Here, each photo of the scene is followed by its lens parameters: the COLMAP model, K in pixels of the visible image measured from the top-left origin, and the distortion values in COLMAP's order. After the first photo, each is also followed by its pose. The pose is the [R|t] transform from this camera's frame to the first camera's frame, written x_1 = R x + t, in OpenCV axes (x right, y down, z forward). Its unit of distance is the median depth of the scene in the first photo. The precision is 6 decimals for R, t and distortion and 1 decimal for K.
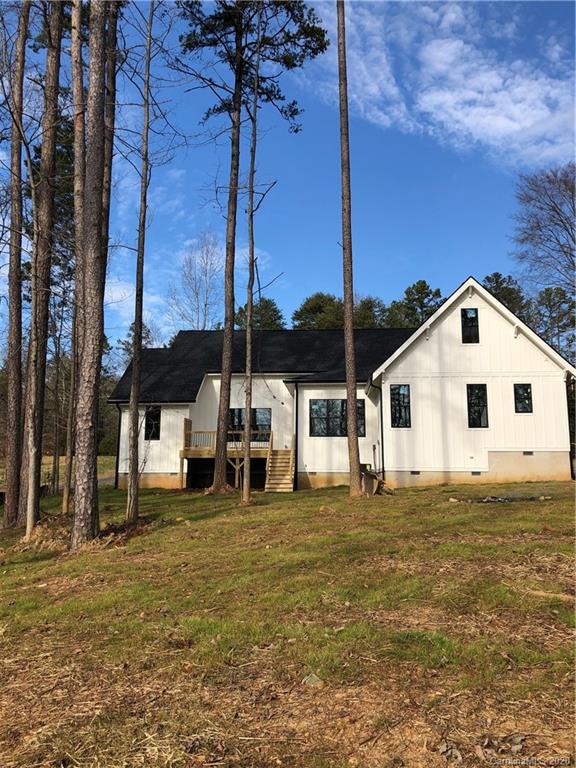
lens RADIAL K [[633.8, 0, 285.9], [0, 633.8, 378.1], [0, 0, 1]] dist [0.058890, -0.044168]
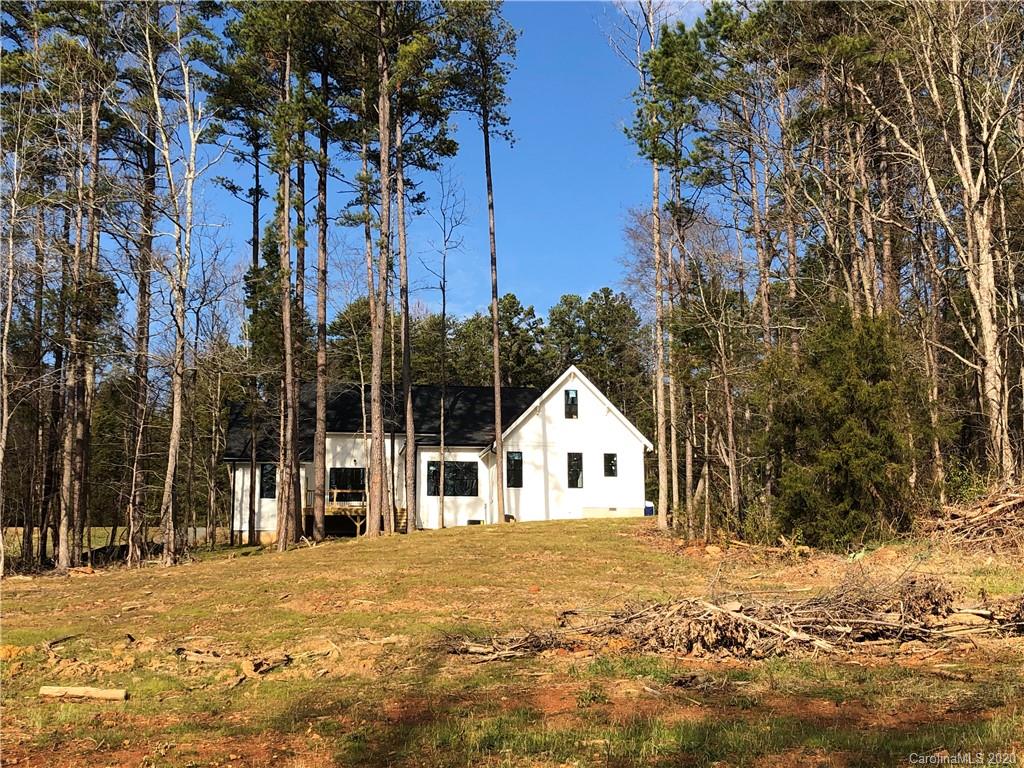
lens RADIAL K [[1287.6, 0, 512.0], [0, 1287.6, 384.0], [0, 0, 1]] dist [0.245550, -0.799899]
pose [[0.971508, 0.031232, 0.234941, -0.404340], [-0.028926, 0.999494, -0.013255, -0.085783], [-0.235236, 0.006082, 0.971919, -1.379569]]
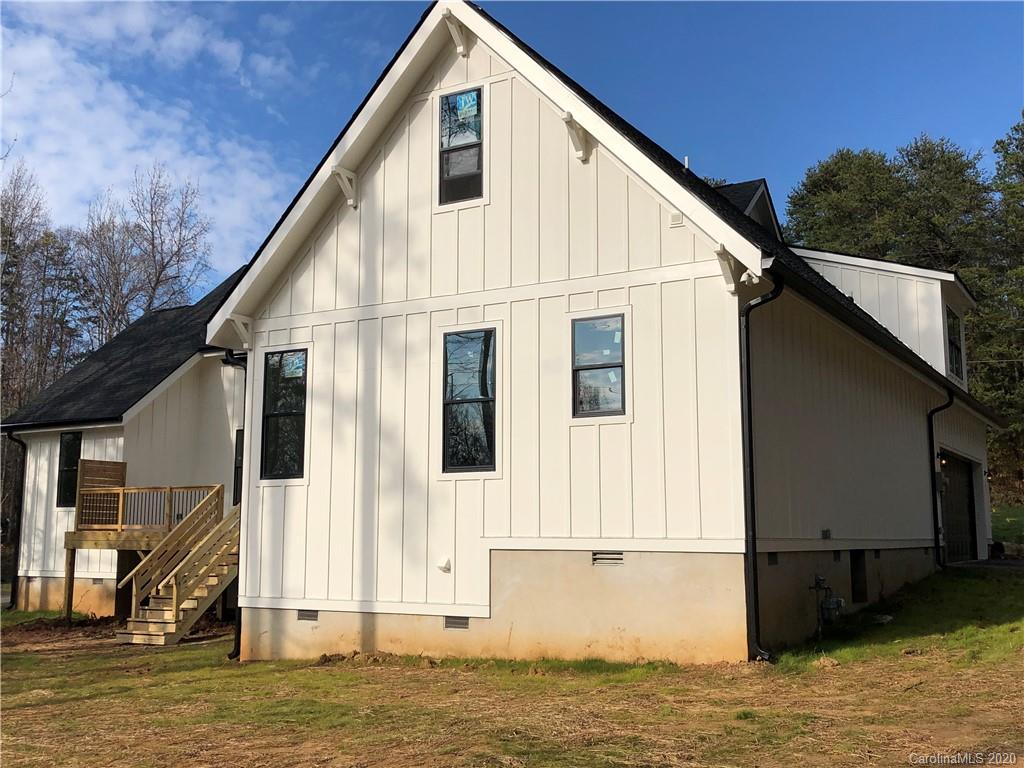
lens RADIAL K [[1058.7, 0, 512.0], [0, 1058.7, 384.0], [0, 0, 1]] dist [0.259039, -0.000668]
pose [[0.887392, -0.060125, -0.457078, 0.548035], [0.070766, 0.997474, 0.006179, 0.032792], [0.455551, -0.037829, 0.889405, 0.539908]]
